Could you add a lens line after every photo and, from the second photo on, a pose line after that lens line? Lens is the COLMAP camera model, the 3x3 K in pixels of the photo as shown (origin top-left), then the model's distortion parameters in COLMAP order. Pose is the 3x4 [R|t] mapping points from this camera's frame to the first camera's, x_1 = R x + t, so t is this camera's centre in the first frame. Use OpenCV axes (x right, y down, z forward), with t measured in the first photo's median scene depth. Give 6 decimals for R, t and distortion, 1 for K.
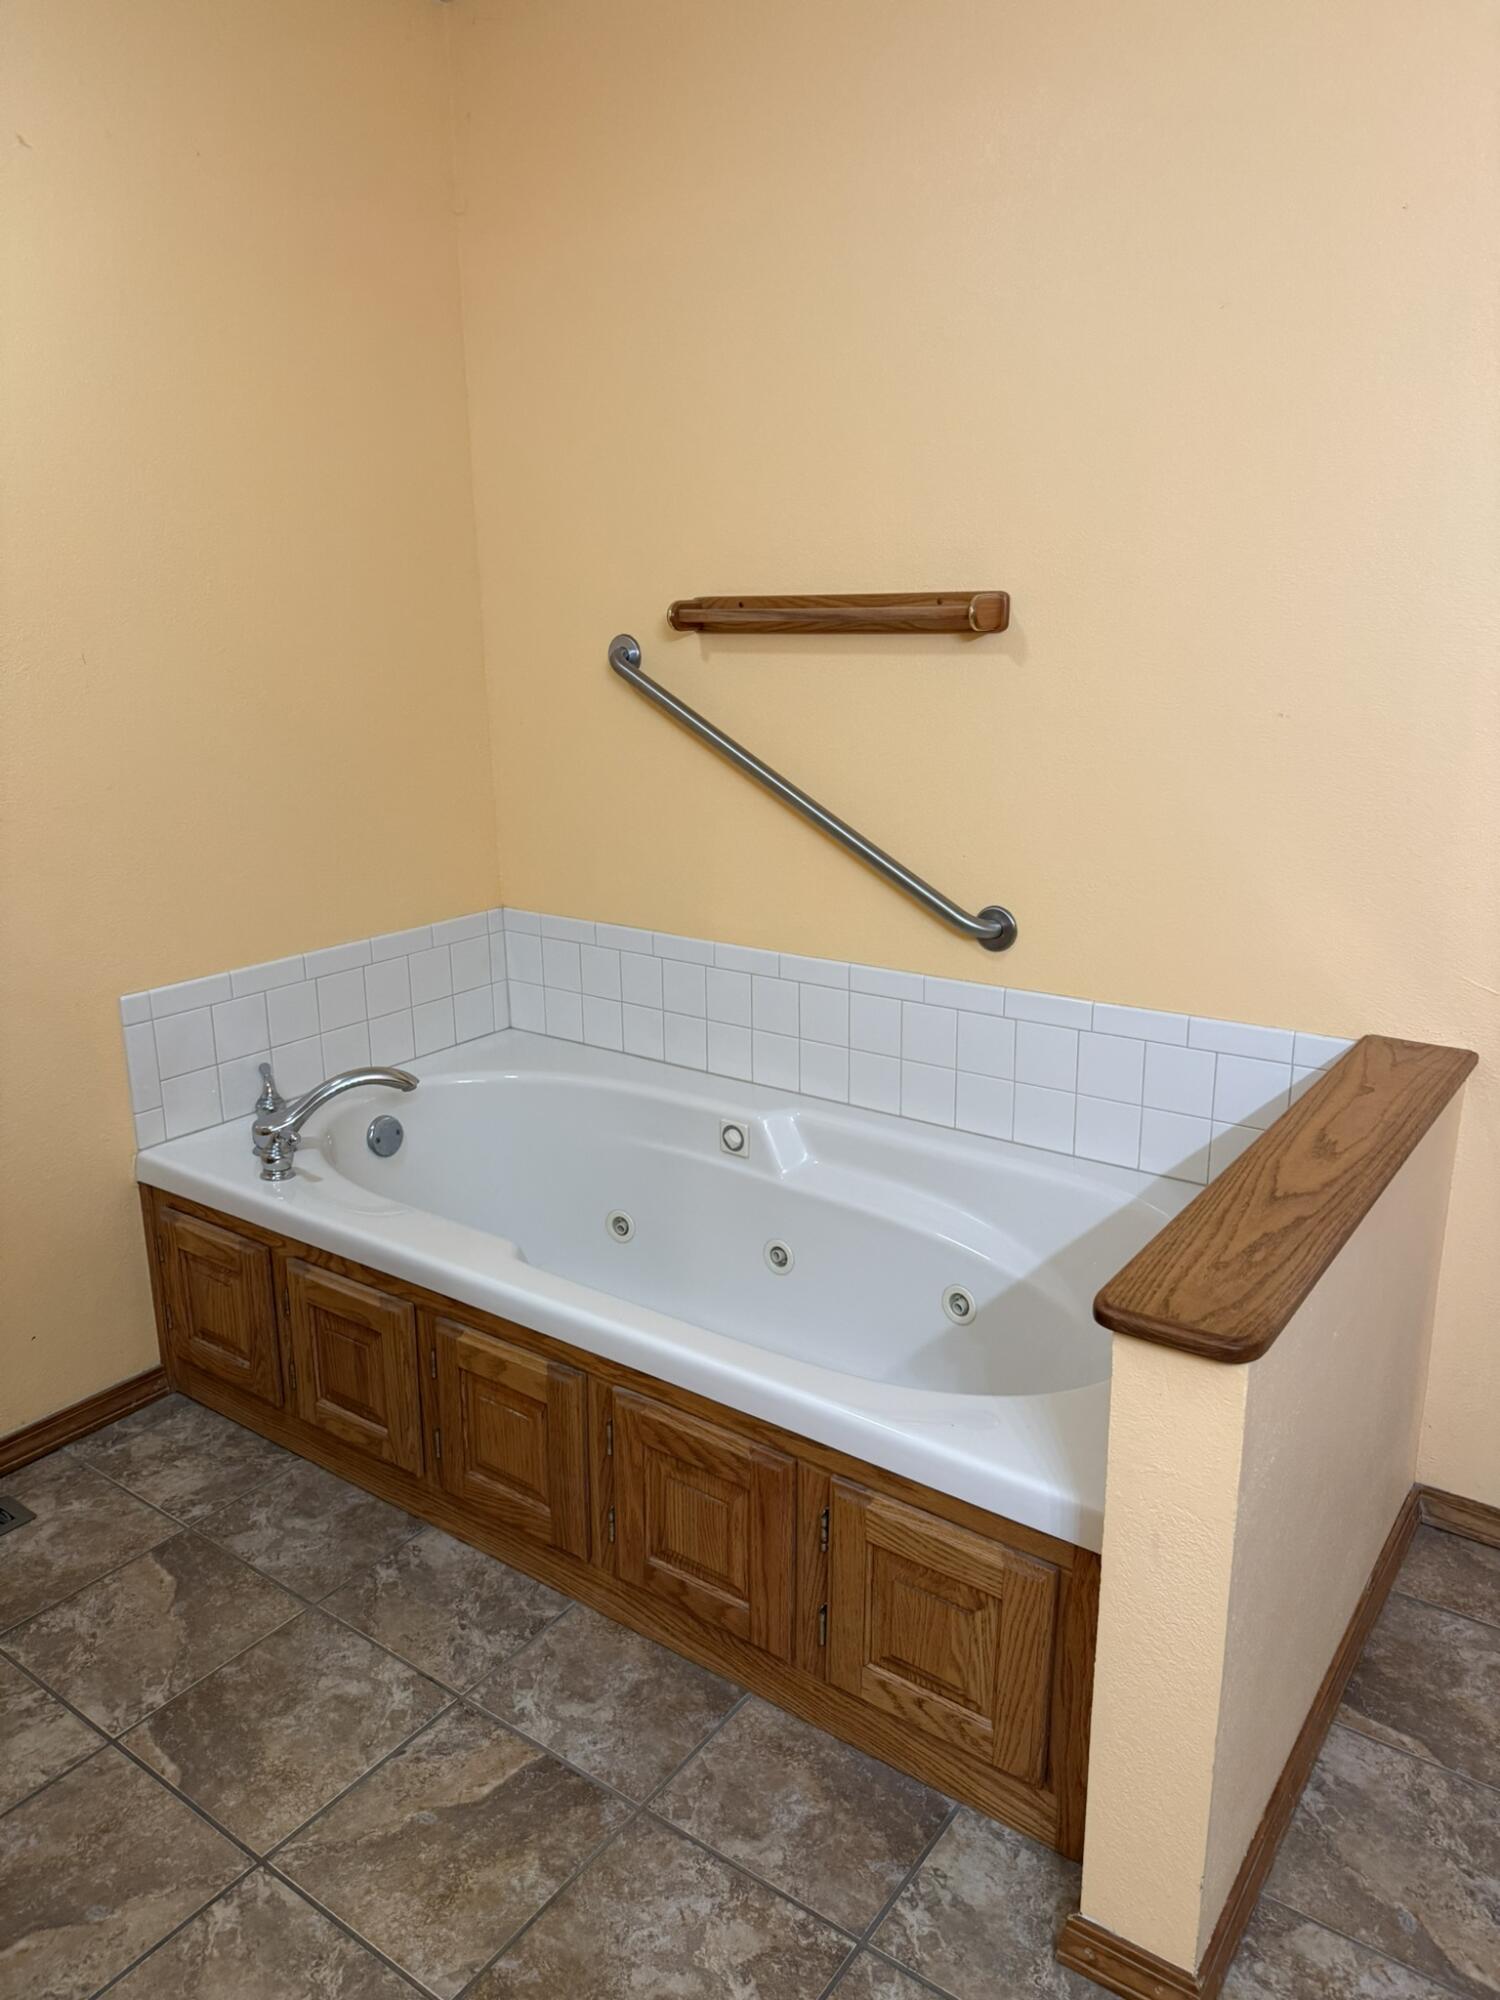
lens RADIAL K [[1410.7, 0, 750.2], [0, 1410.7, 991.9], [0, 0, 1]] dist [0.072370, -0.090777]
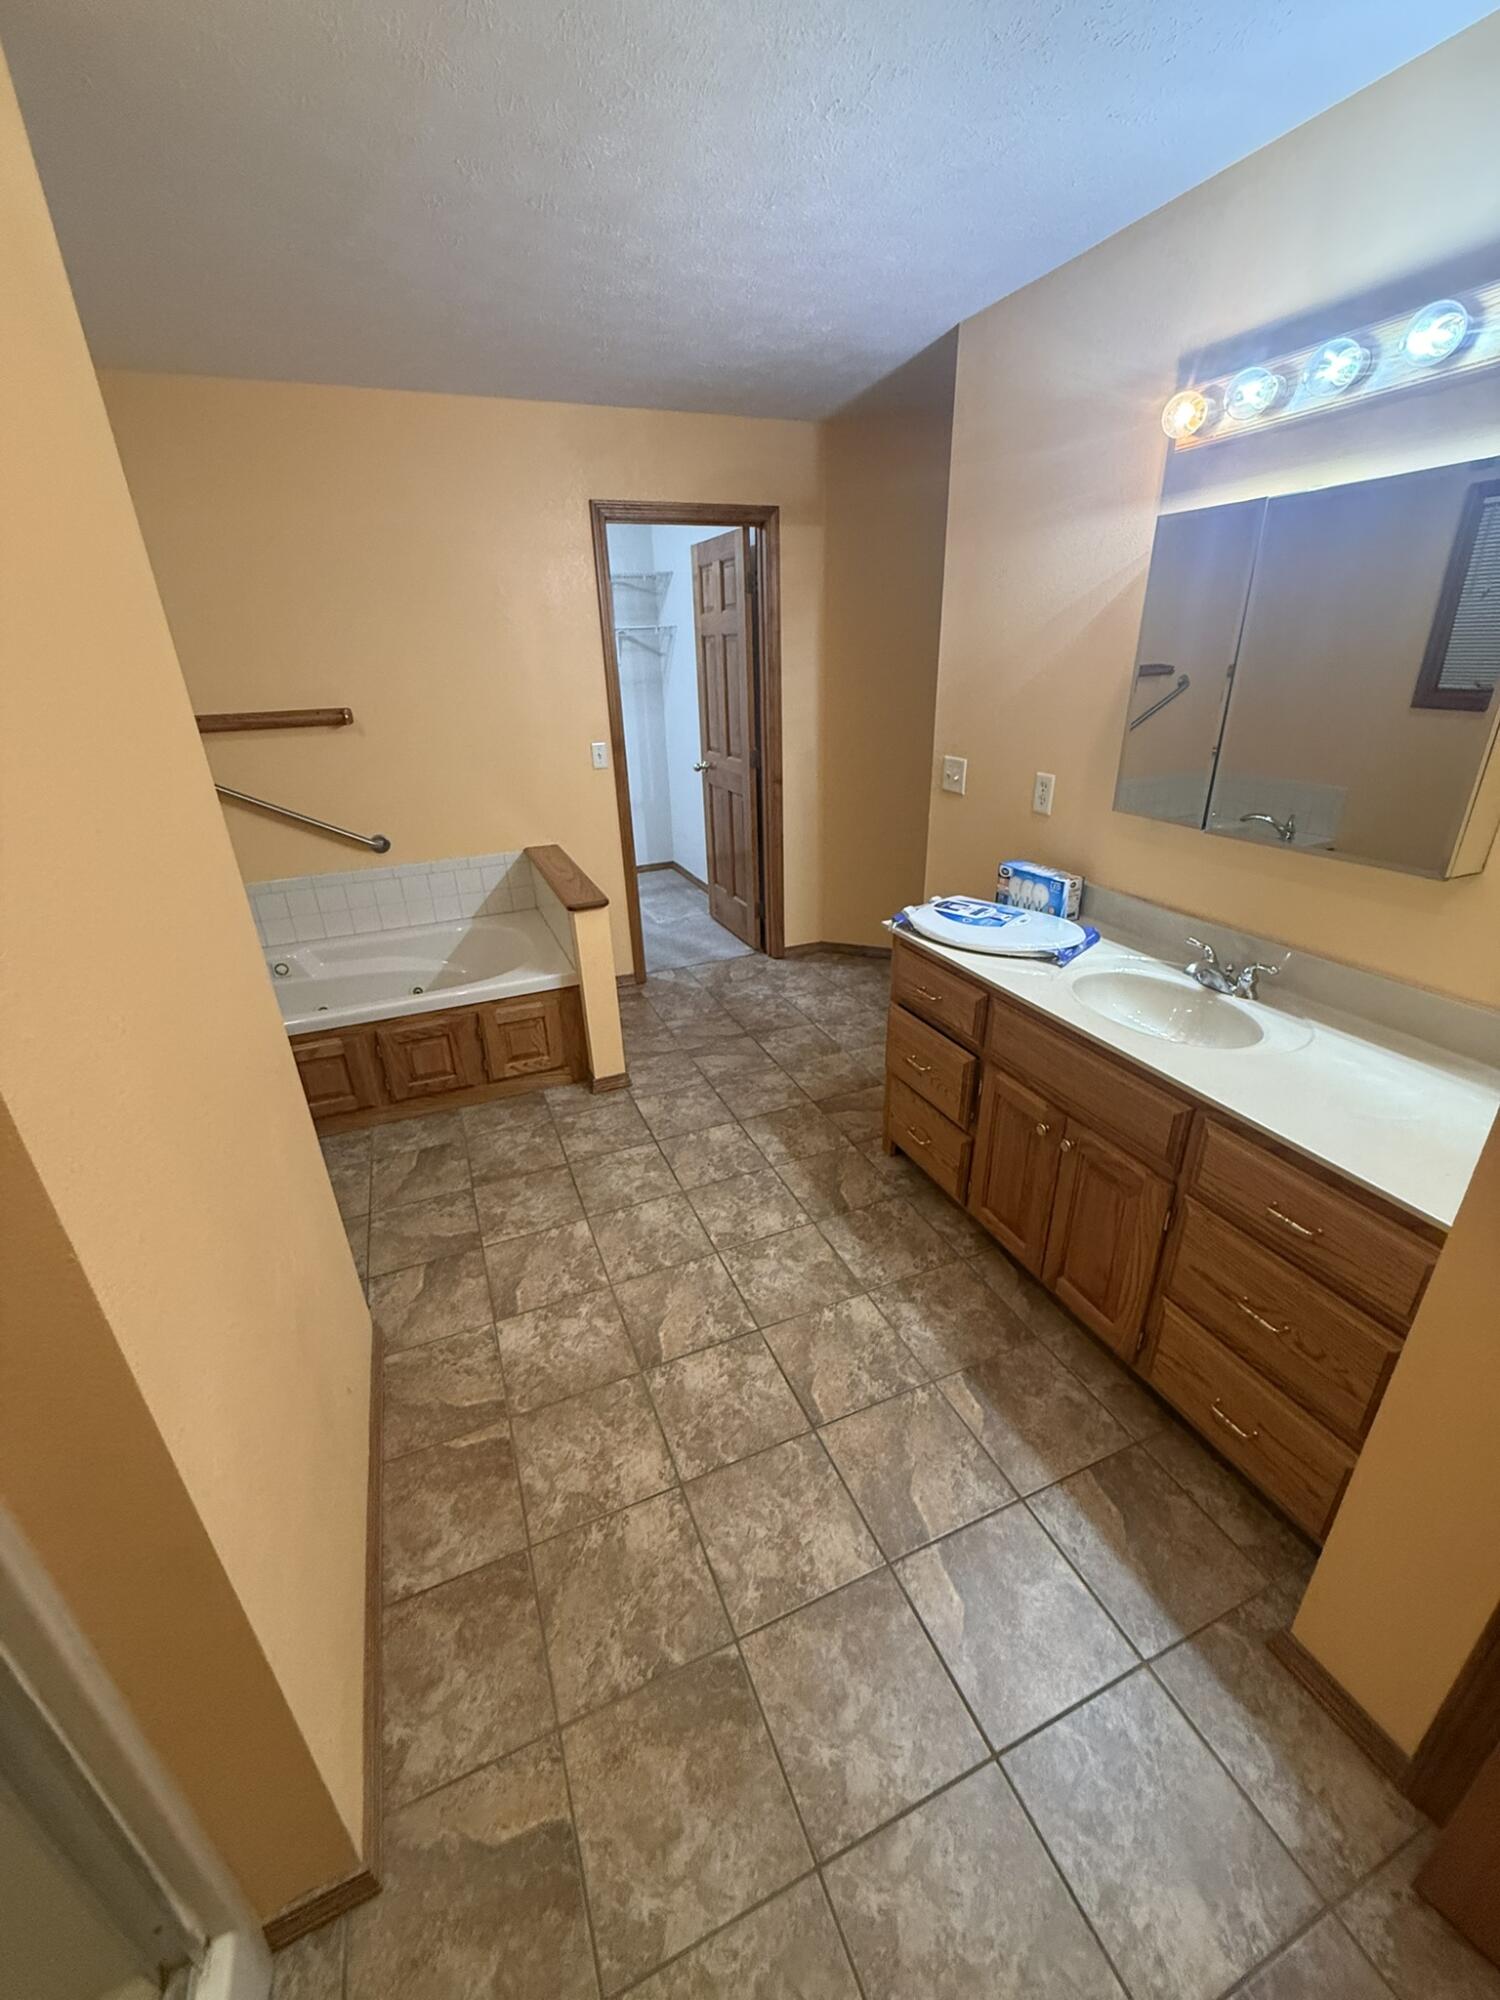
lens RADIAL K [[802.5, 0, 746.8], [0, 802.5, 995.1], [0, 0, 1]] dist [-0.000931, -0.000646]
pose [[0.527157, -0.346446, 0.775939, -0.942531], [0.254844, 0.935542, 0.244571, 0.032025], [-0.810654, 0.068816, 0.581467, -0.459950]]
